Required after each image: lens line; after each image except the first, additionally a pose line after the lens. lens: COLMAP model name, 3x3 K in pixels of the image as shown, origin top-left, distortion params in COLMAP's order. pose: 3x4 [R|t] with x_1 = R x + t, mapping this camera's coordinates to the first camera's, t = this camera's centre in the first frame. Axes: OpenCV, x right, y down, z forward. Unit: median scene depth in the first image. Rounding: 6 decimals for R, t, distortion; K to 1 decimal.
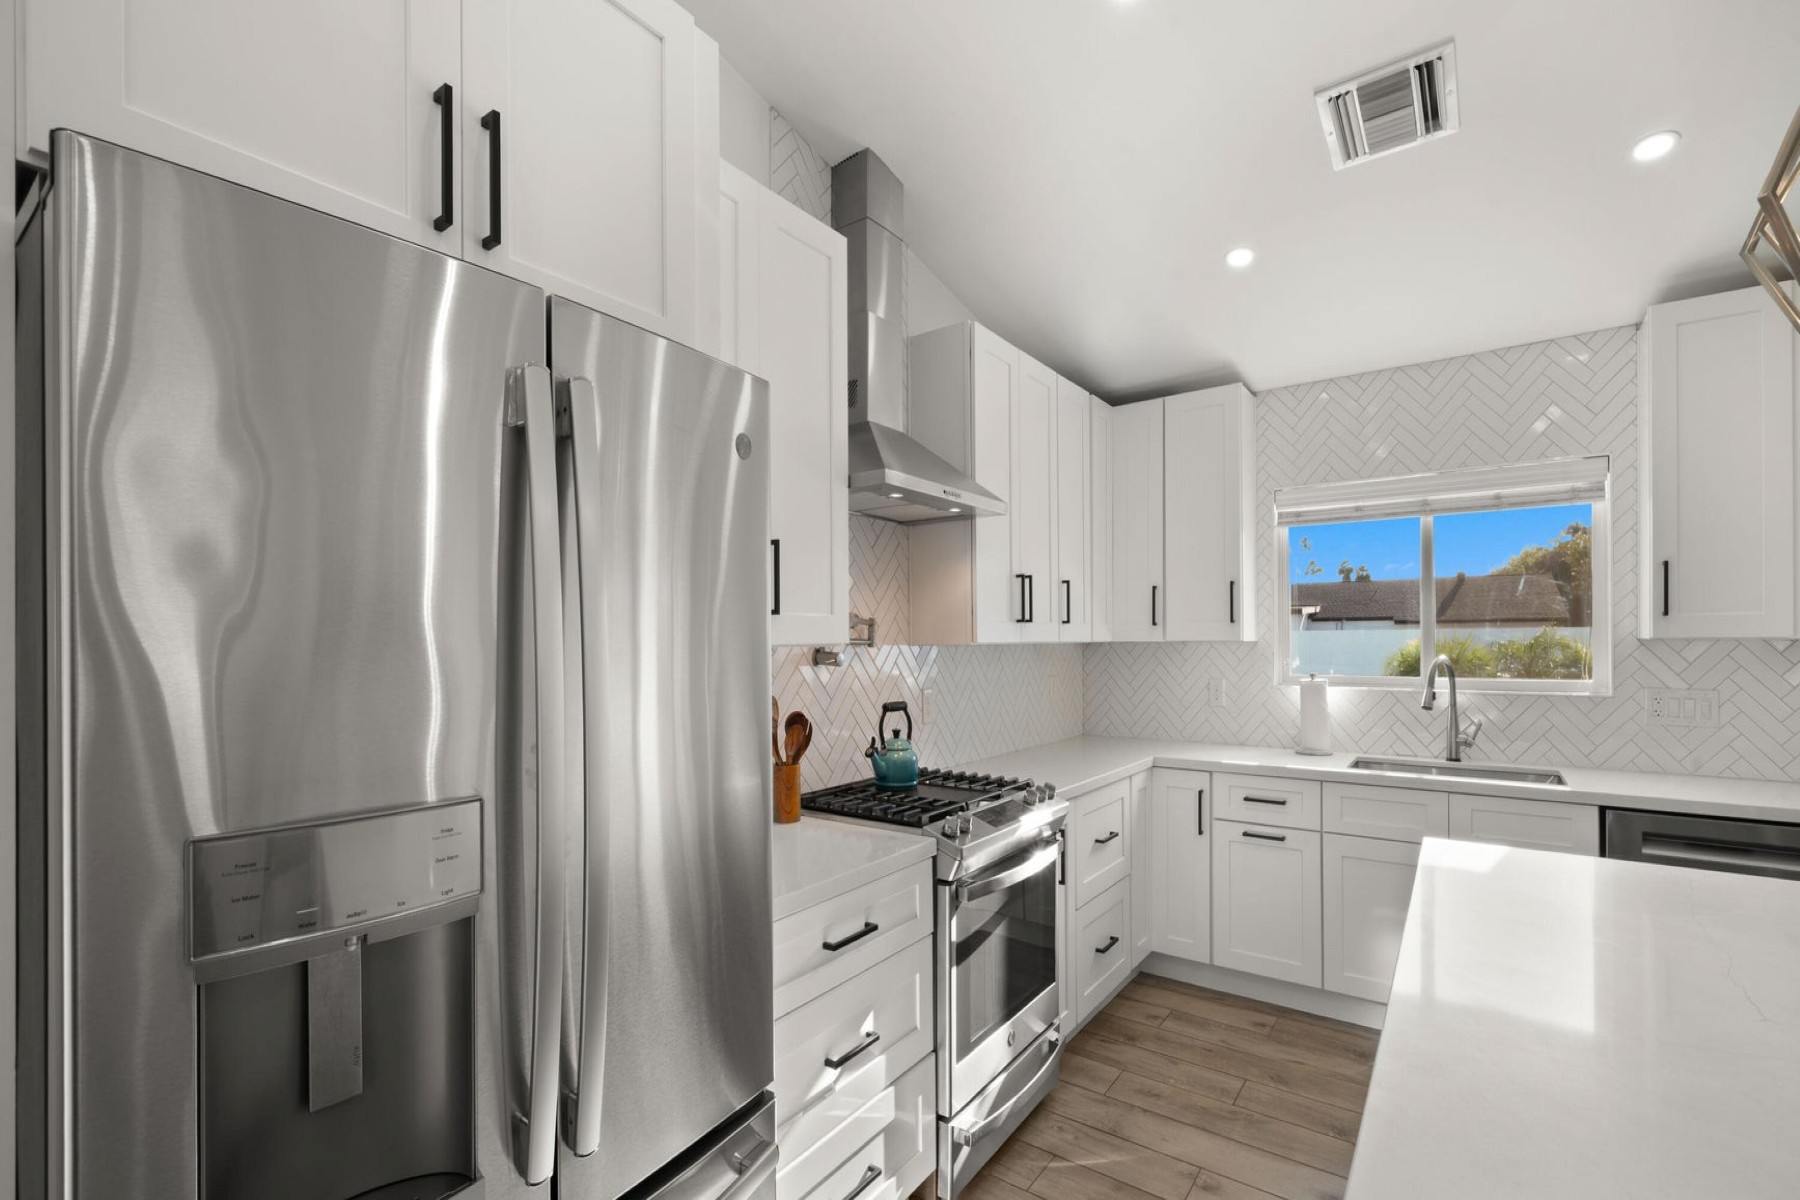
lens RADIAL K [[795.9, 0, 877.2], [0, 795.9, 644.4], [0, 0, 1]] dist [-0.000477, 0.000489]
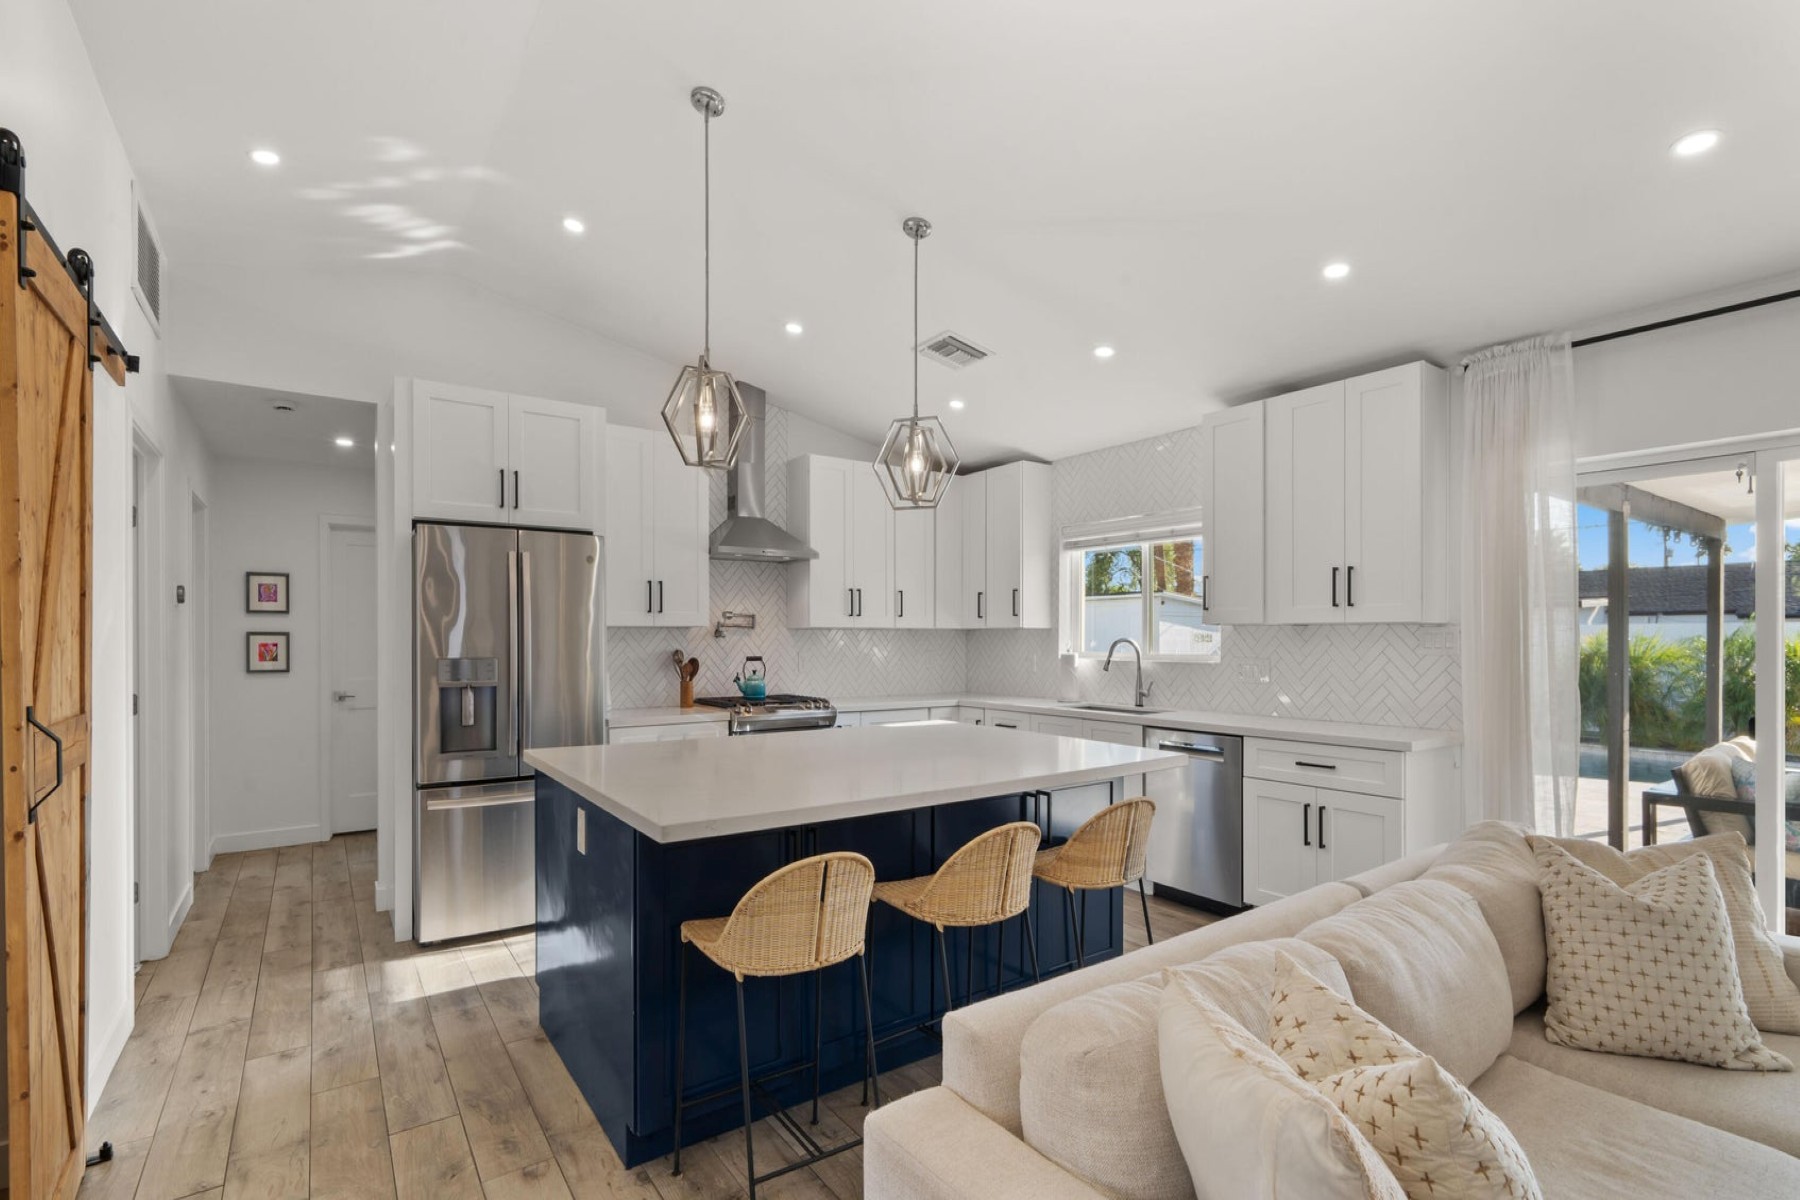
lens RADIAL K [[795.9, 0, 842.5], [0, 795.9, 646.6], [0, 0, 1]] dist [-0.000477, 0.000489]
pose [[0.937010, 0.009983, -0.349161, 0.810873], [-0.007572, 0.999937, 0.008271, 0.027175], [0.349221, -0.005106, 0.937026, -0.688736]]
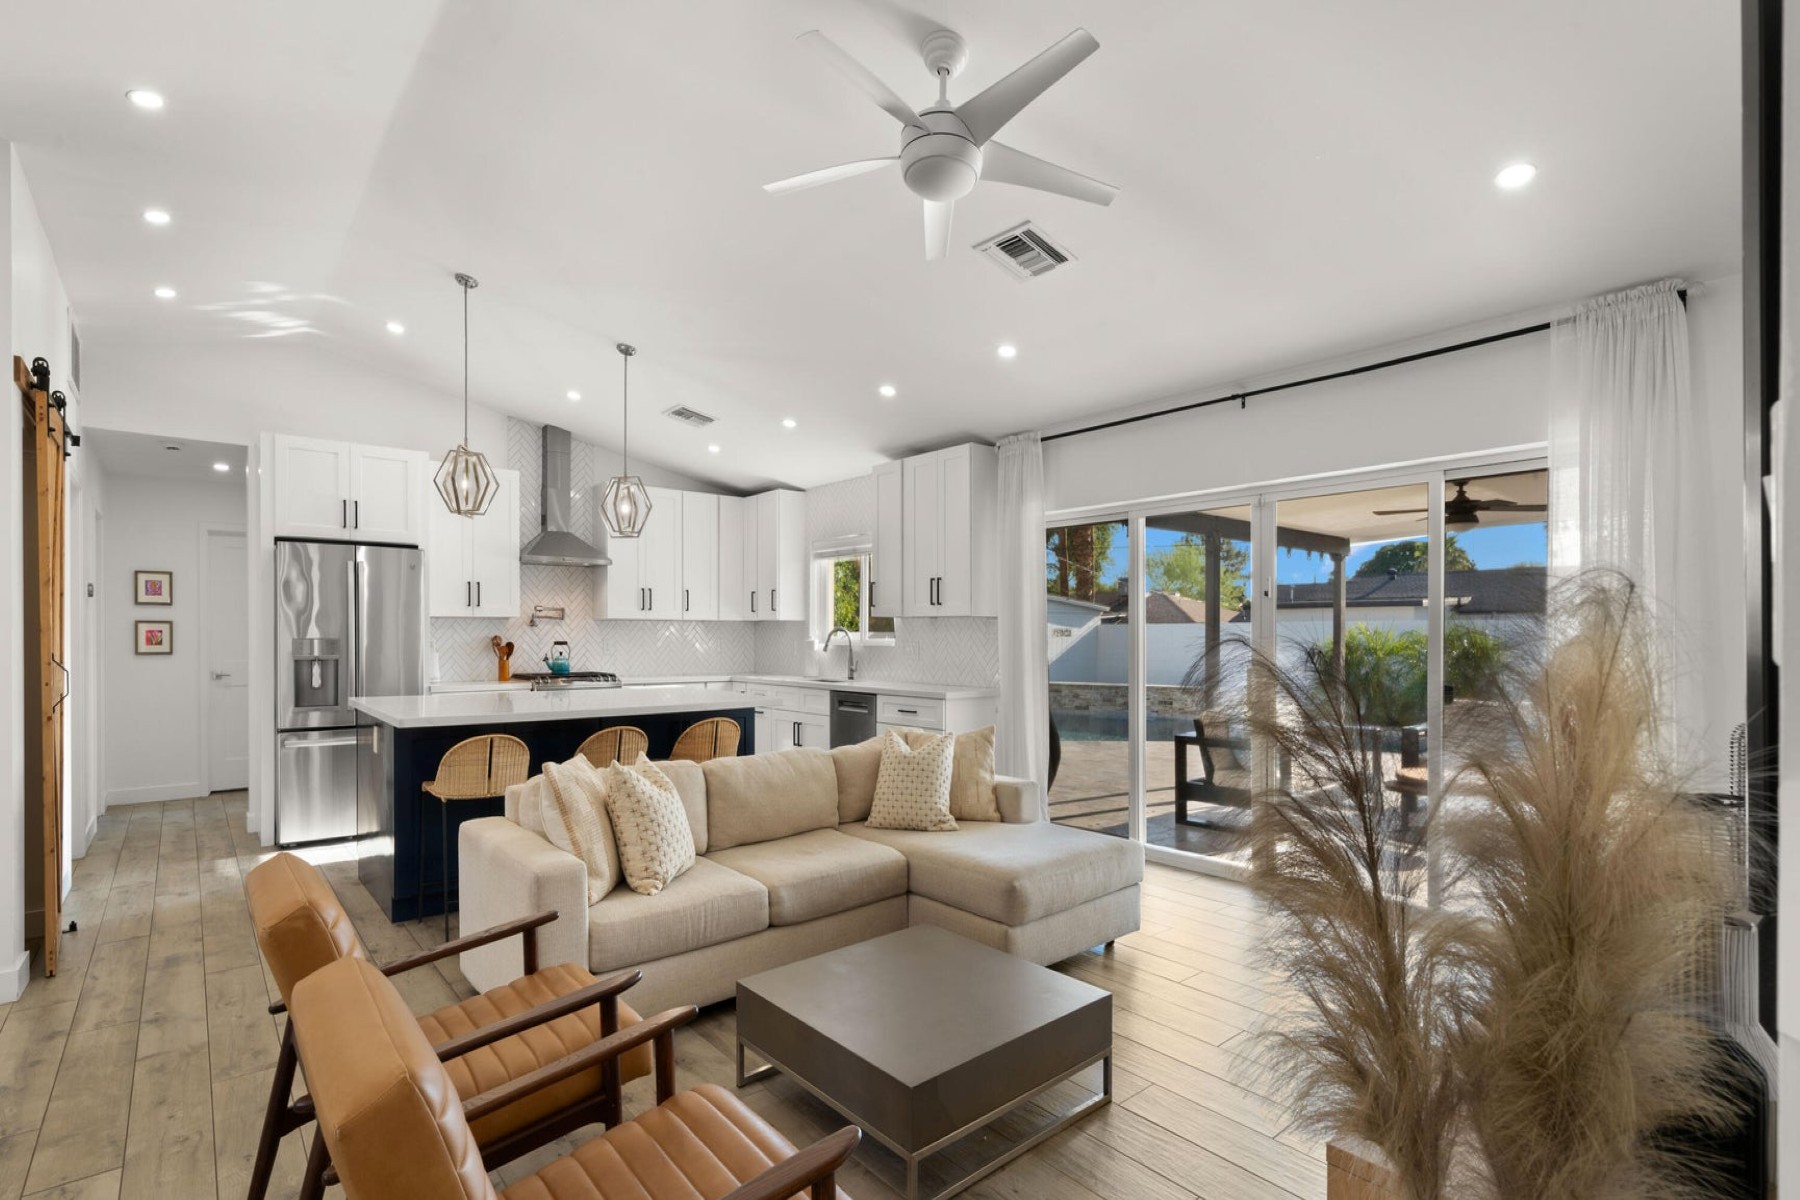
lens RADIAL K [[836.4, 0, 828.3], [0, 836.4, 645.9], [0, 0, 1]] dist [0.009104, -0.000895]
pose [[0.958660, 0.013506, -0.284234, 1.403628], [-0.010700, 0.999877, 0.011424, 0.042823], [0.284353, -0.007911, 0.958687, -1.151869]]
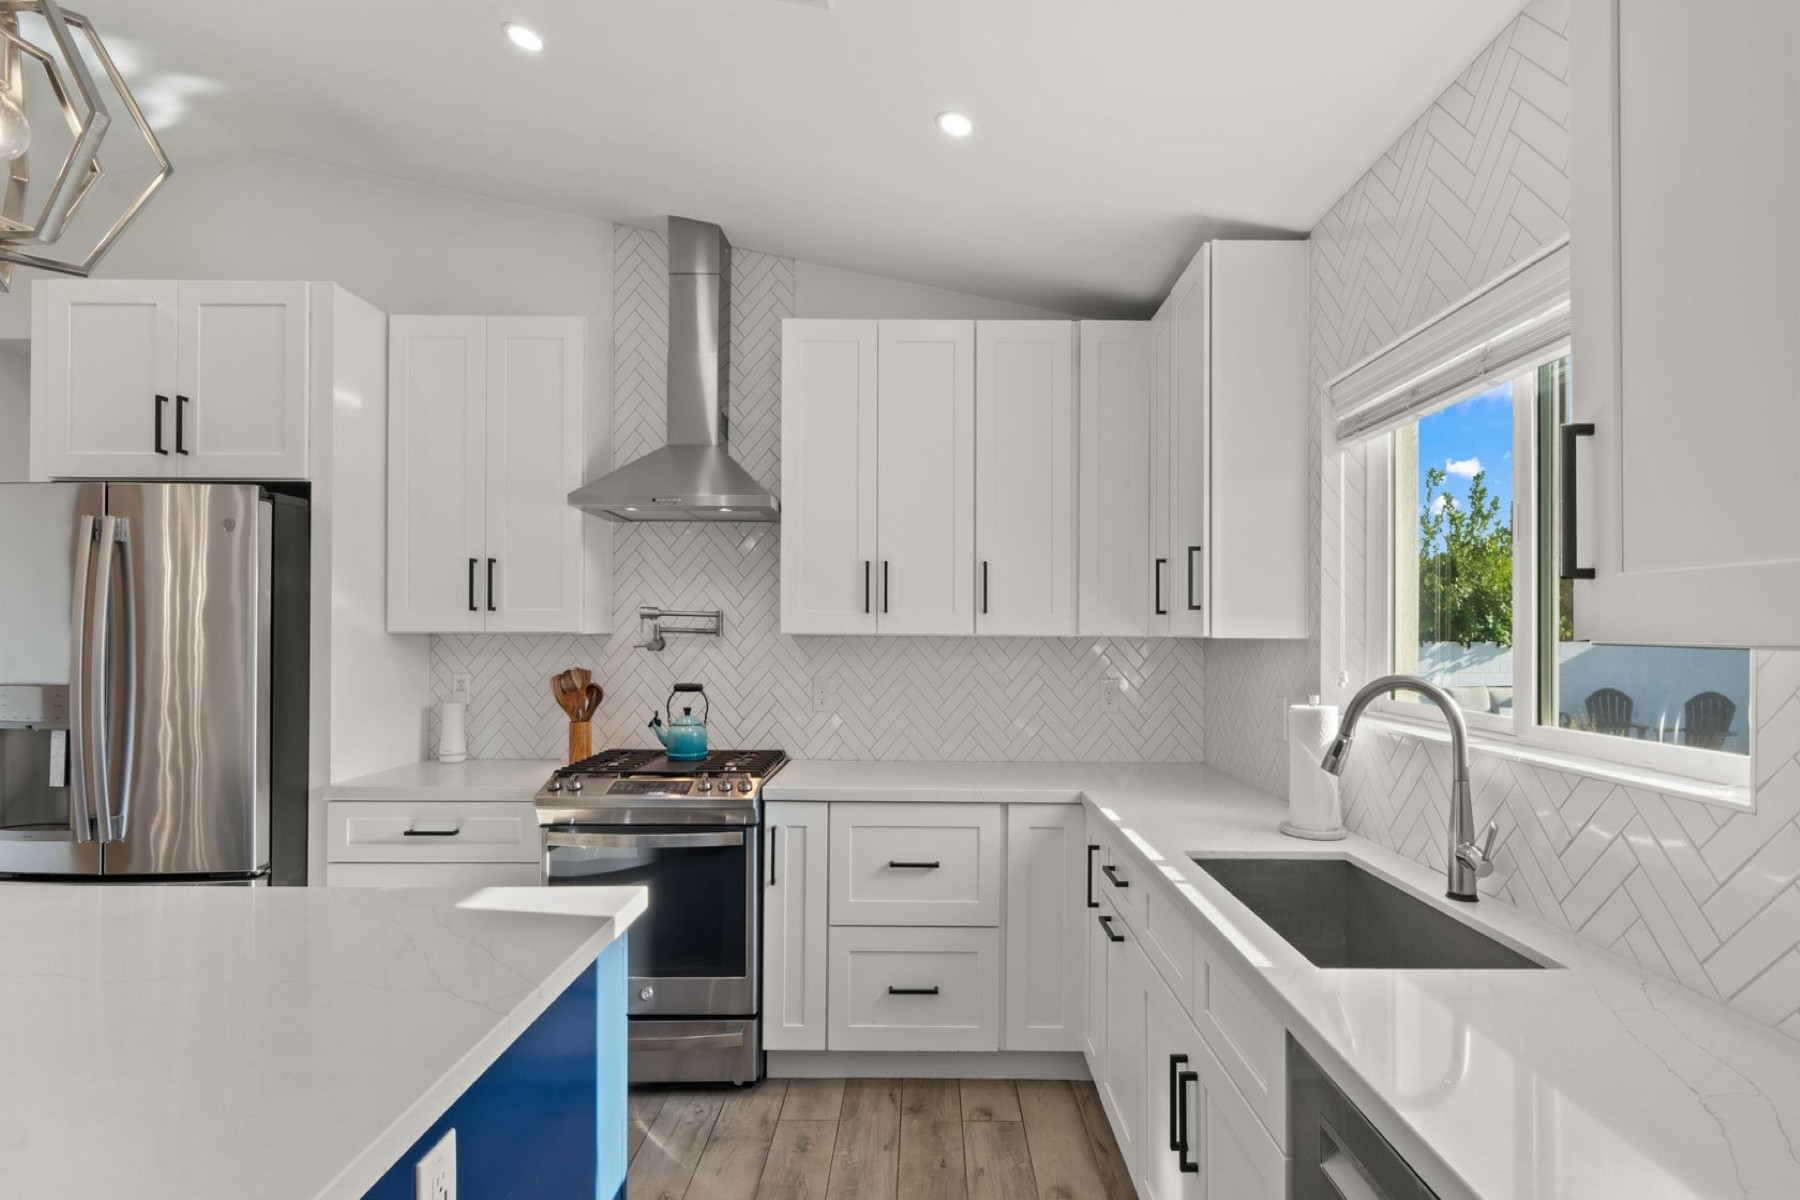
lens RADIAL K [[795.9, 0, 916.3], [0, 795.9, 633.5], [0, 0, 1]] dist [-0.000477, 0.000489]
pose [[0.597962, 0.013355, -0.801413, 1.003475], [-0.013839, 0.999884, 0.006337, -0.010314], [0.801405, 0.007302, 0.598078, 0.508593]]
